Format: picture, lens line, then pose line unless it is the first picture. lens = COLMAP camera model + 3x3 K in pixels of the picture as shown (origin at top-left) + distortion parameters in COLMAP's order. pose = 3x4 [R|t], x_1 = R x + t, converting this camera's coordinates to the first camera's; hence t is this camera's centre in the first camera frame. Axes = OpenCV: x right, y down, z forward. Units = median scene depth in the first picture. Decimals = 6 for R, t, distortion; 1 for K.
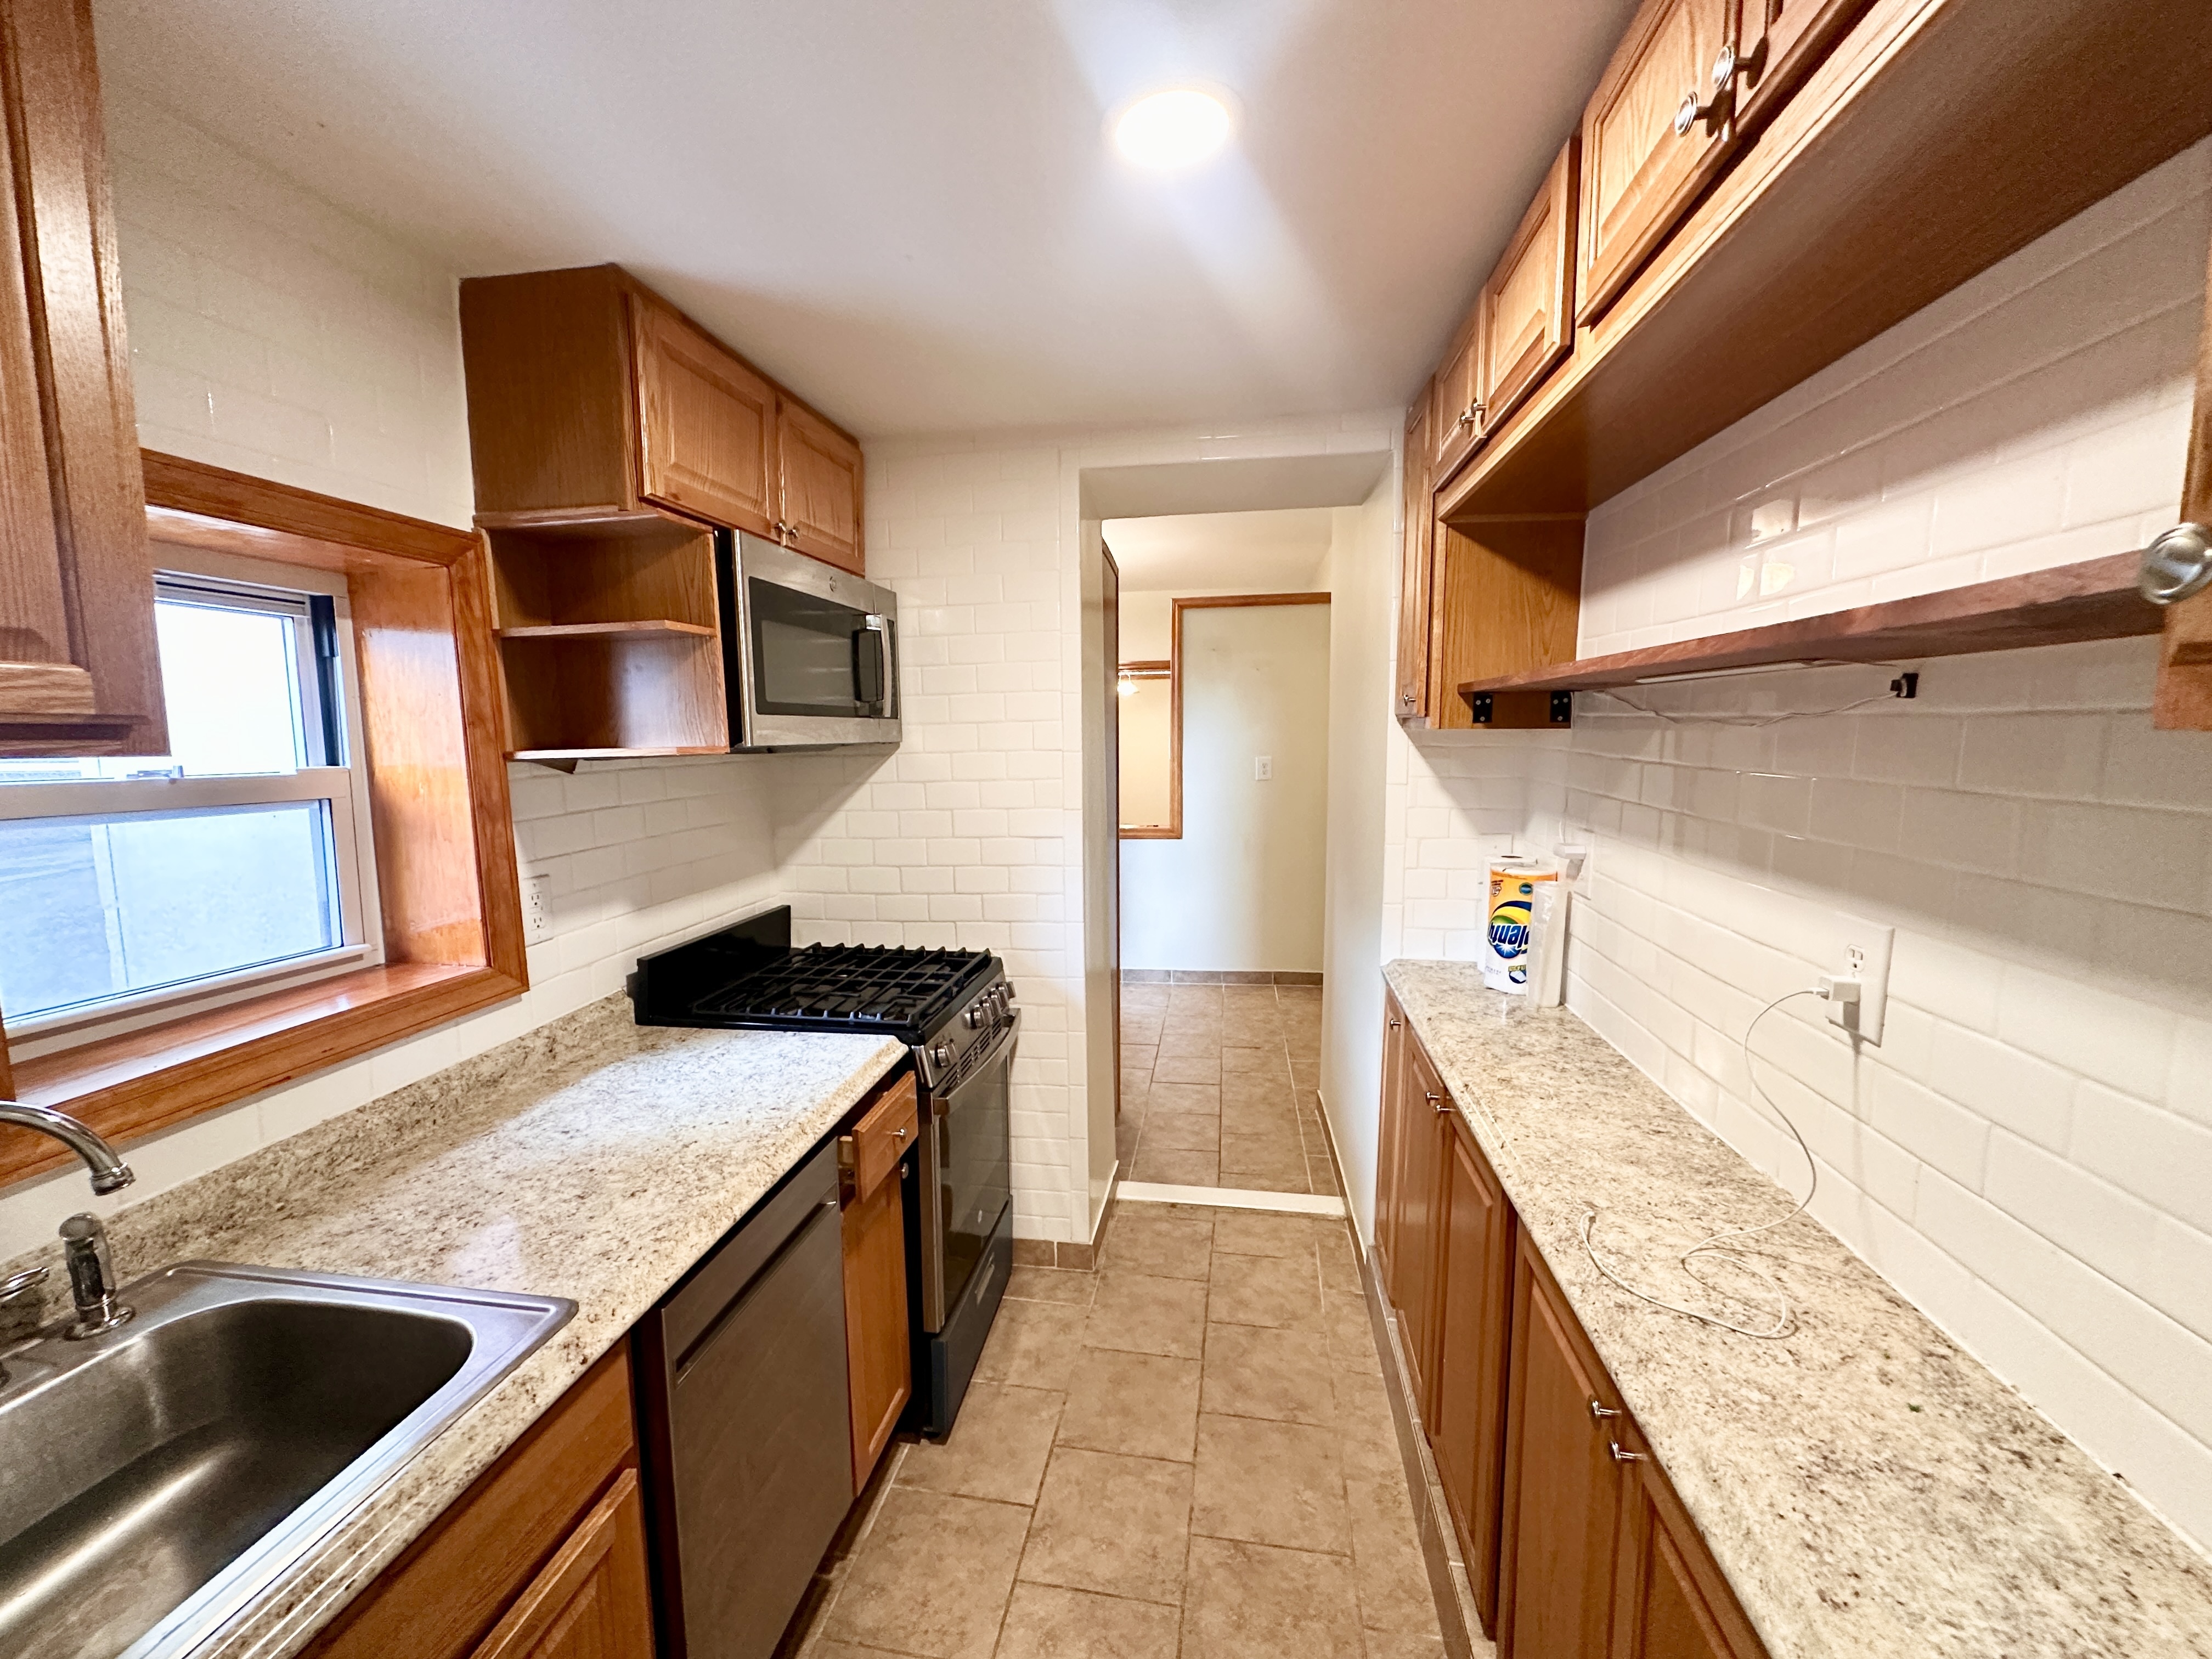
lens RADIAL K [[876.4, 0, 1110.1], [0, 876.4, 824.6], [0, 0, 1]] dist [-0.000530, -0.000165]
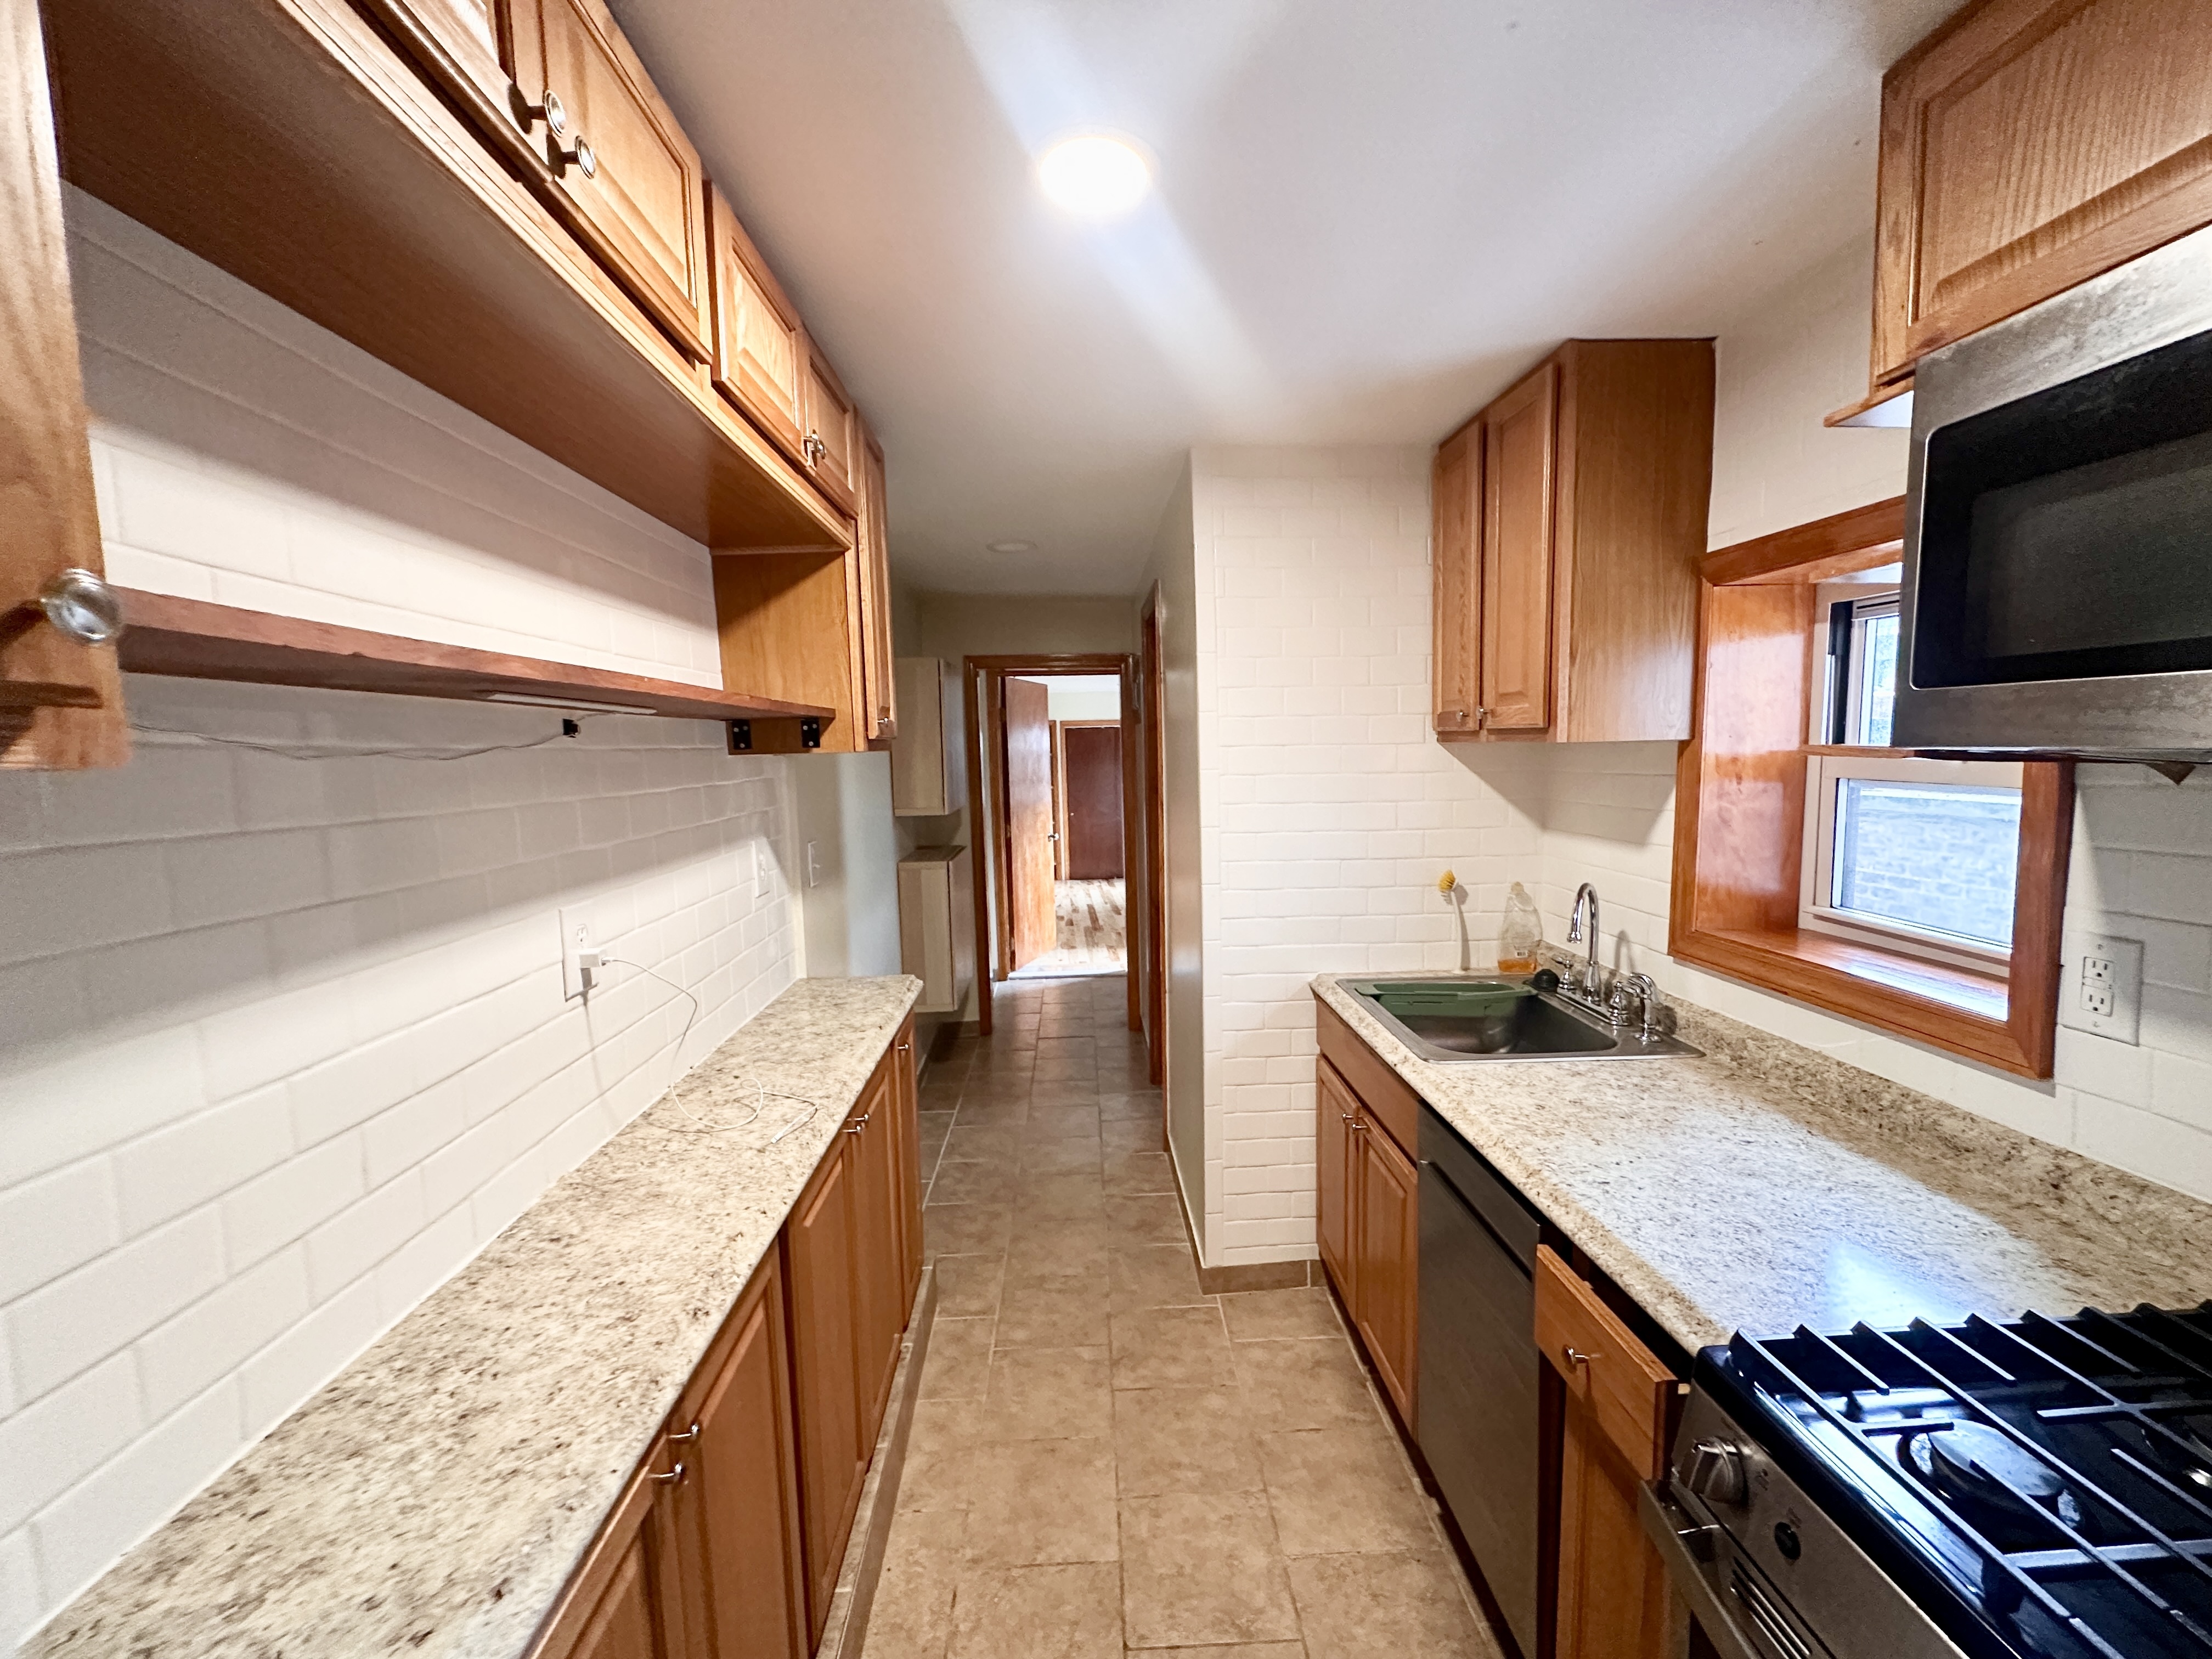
lens RADIAL K [[876.4, 0, 1115.7], [0, 876.4, 830.4], [0, 0, 1]] dist [-0.000530, -0.000165]
pose [[-0.978348, 0.050112, -0.200810, 0.280624], [0.008789, 0.979429, 0.201595, -0.221258], [0.206781, 0.195465, -0.958663, 2.065169]]
